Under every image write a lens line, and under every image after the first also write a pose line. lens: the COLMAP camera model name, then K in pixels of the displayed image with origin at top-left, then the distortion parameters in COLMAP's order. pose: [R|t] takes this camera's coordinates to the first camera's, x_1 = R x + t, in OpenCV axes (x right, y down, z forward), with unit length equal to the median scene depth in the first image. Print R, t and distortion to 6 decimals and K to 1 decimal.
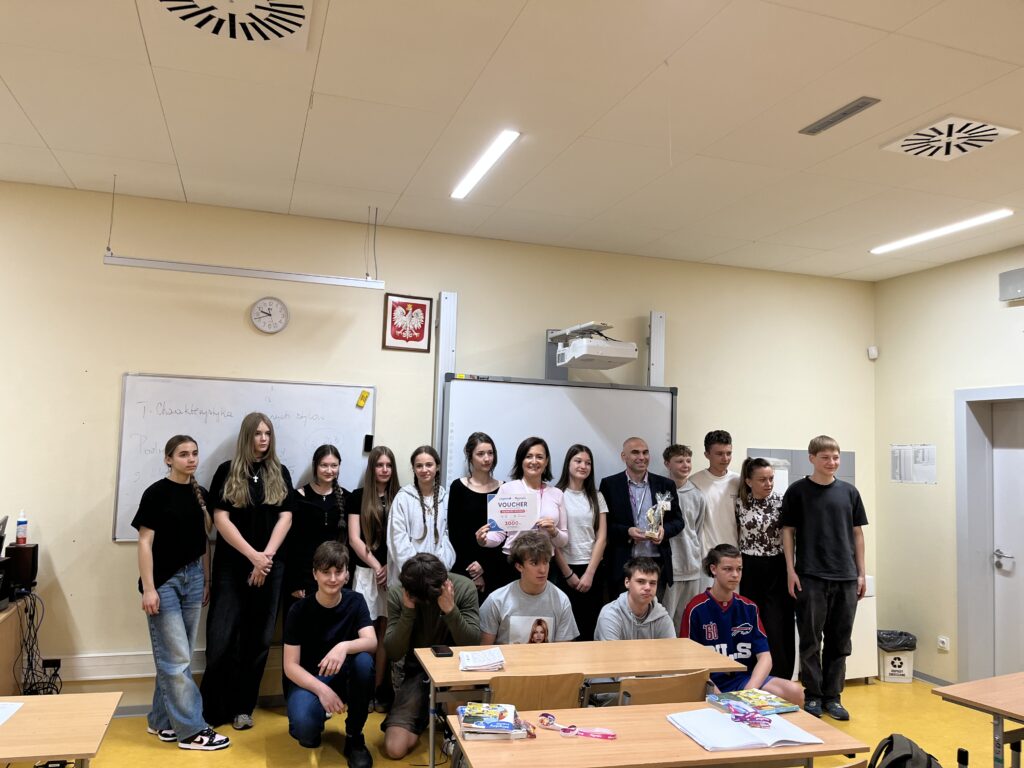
lens RADIAL K [[783.0, 0, 510.4], [0, 783.0, 382.9], [0, 0, 1]] dist [0.015442, 0.002763]
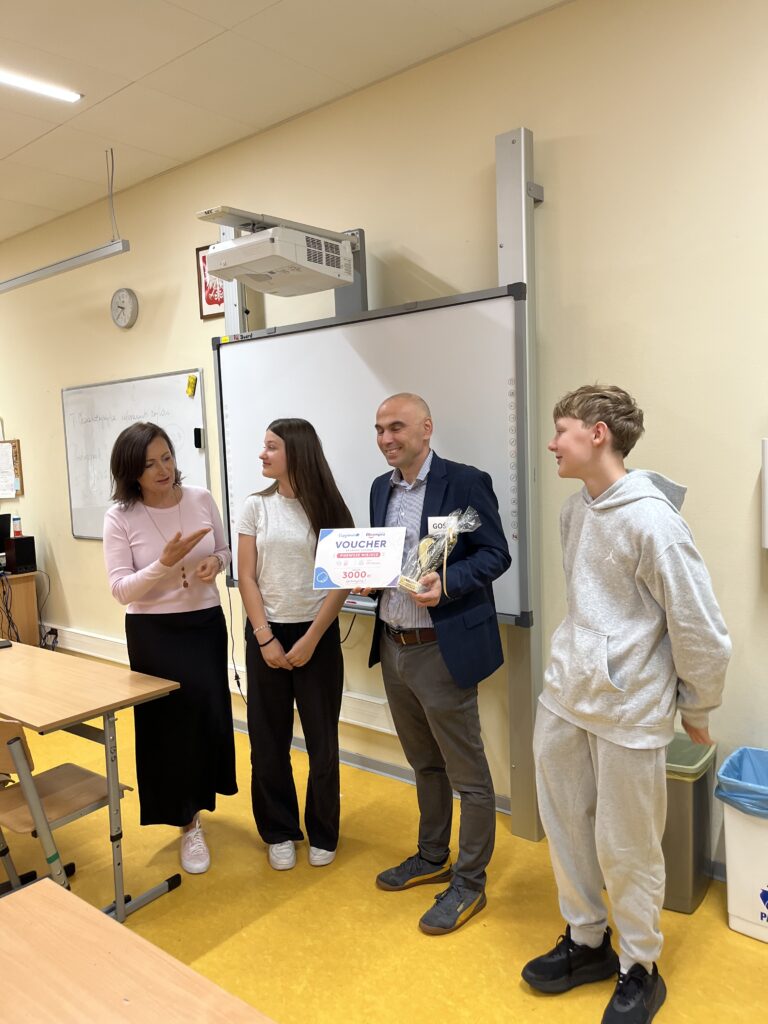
lens RADIAL K [[783.0, 0, 383.9], [0, 783.0, 513.9], [0, 0, 1]] dist [0.015442, 0.002763]
pose [[0.532953, 0.021213, -0.845879, 0.642023], [0.120860, 0.987527, 0.100914, 0.097035], [0.837469, -0.156015, 0.523741, 0.713957]]
